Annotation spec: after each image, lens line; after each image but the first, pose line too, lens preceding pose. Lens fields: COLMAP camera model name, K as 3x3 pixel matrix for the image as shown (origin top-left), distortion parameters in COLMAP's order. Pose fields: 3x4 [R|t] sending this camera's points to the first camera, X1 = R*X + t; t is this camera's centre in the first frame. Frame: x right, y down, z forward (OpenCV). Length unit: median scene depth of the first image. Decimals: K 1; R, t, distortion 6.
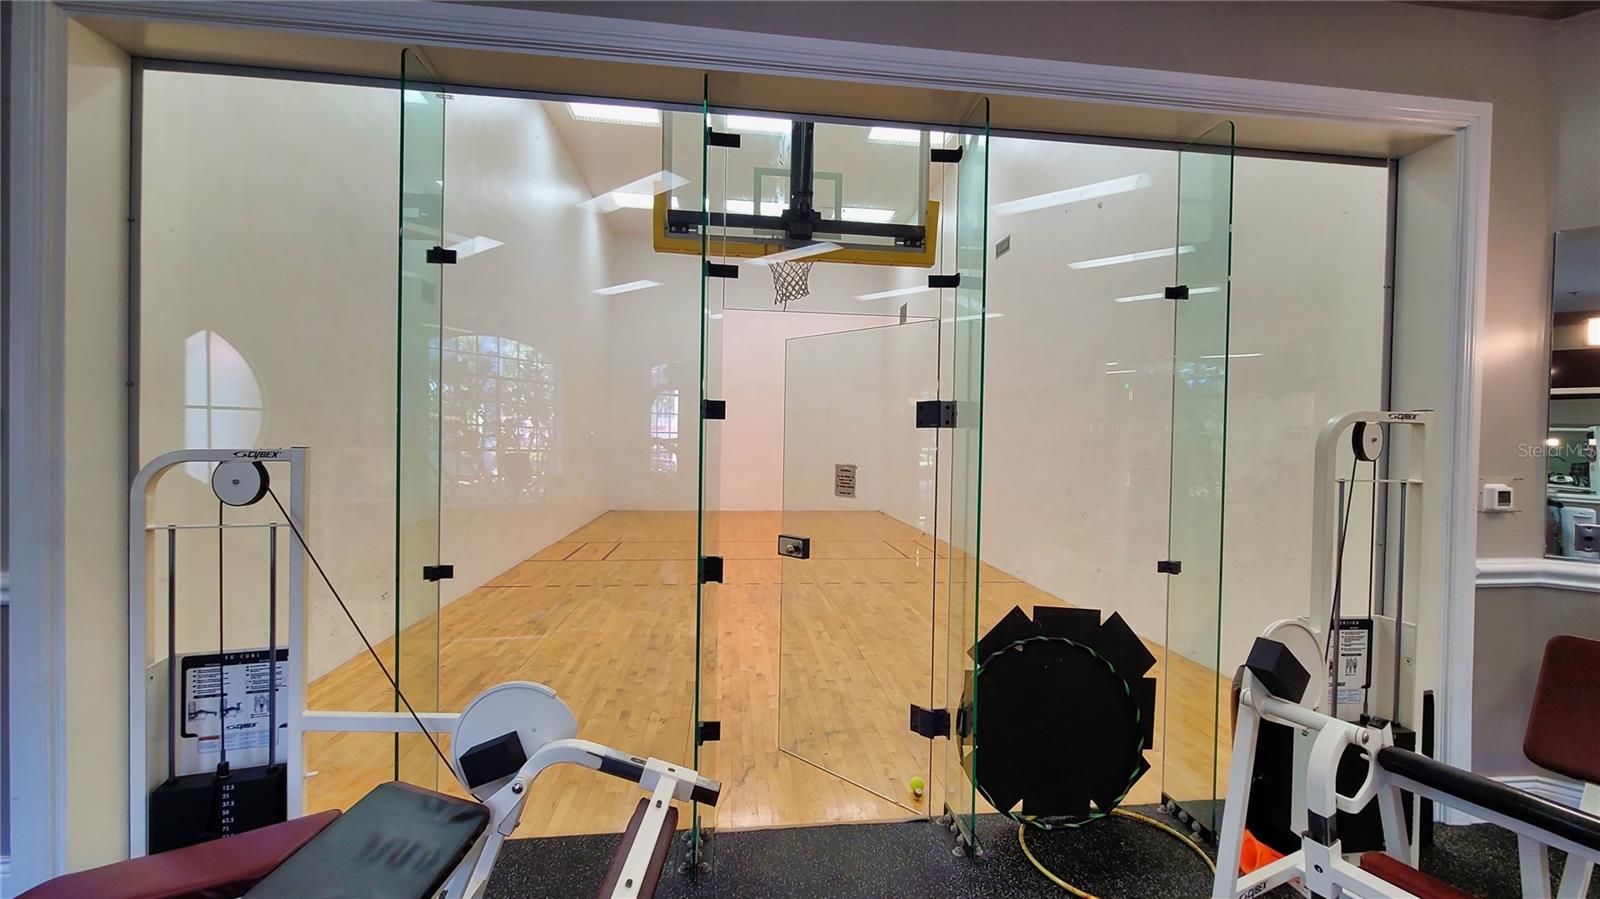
lens RADIAL K [[637.7, 0, 823.4], [0, 637.7, 451.9], [0, 0, 1]] dist [-0.002003, -0.000241]
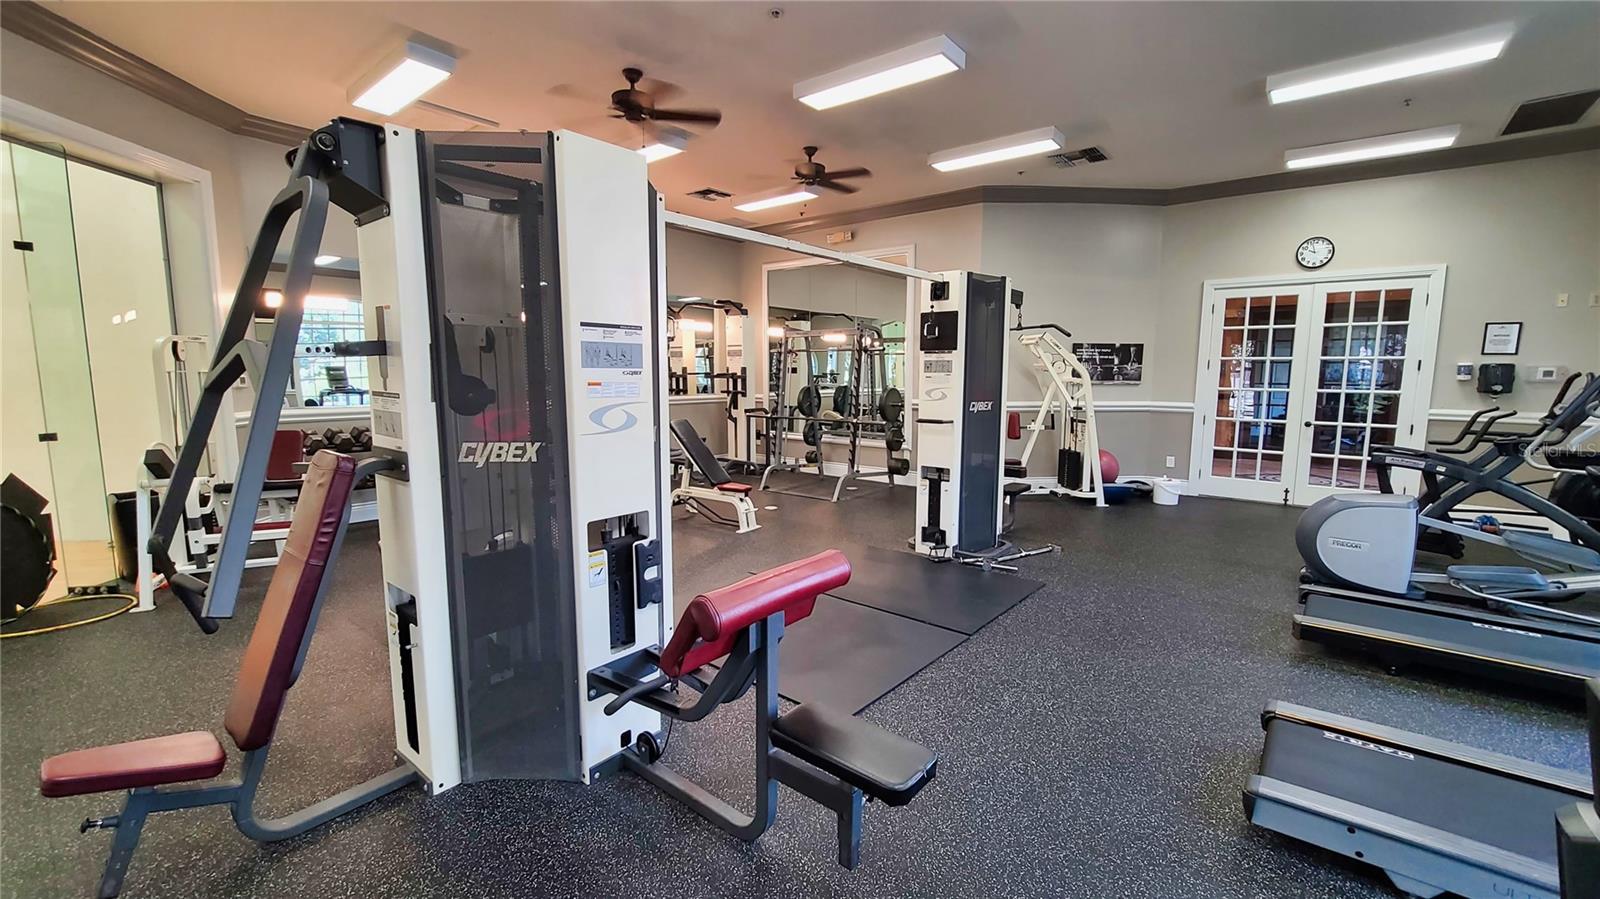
lens RADIAL K [[651.4, 0, 806.1], [0, 651.4, 447.3], [0, 0, 1]] dist [-0.002960, -0.000839]
pose [[0.018681, -0.139642, 0.990026, -0.927917], [0.010244, 0.990173, 0.139469, 0.014100], [-0.999773, 0.007536, 0.019928, -0.794115]]
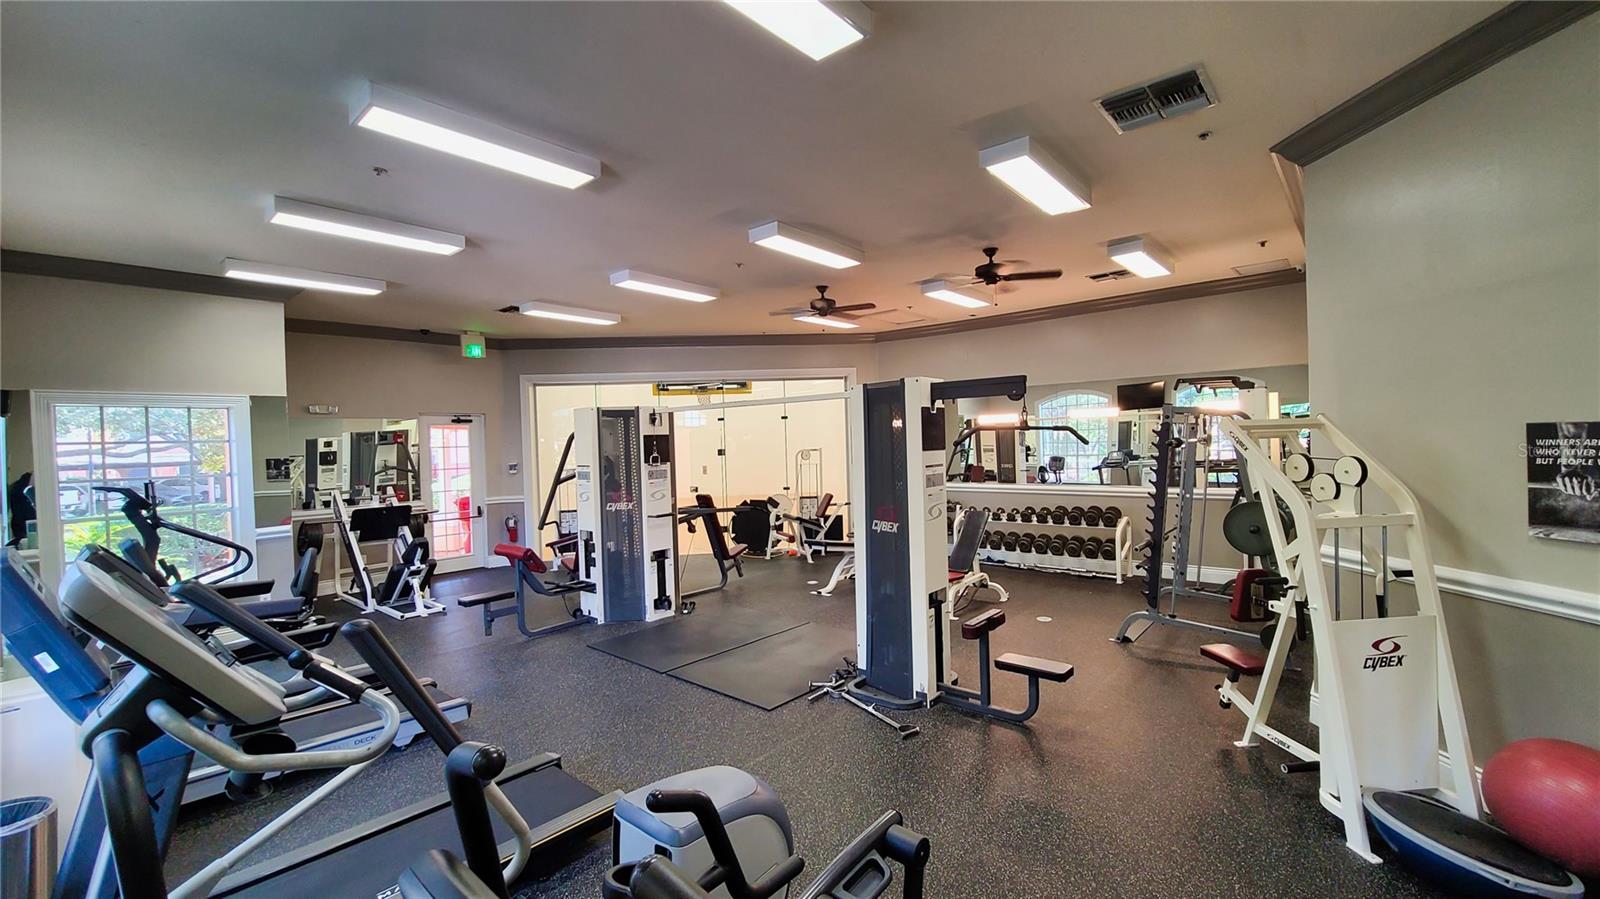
lens RADIAL K [[651.4, 0, 806.1], [0, 651.4, 447.3], [0, 0, 1]] dist [-0.002960, -0.000839]
pose [[0.997699, -0.049903, -0.045895, 0.878182], [0.049655, 0.998745, -0.006529, -0.038830], [0.046163, 0.004235, 0.998925, -2.980488]]
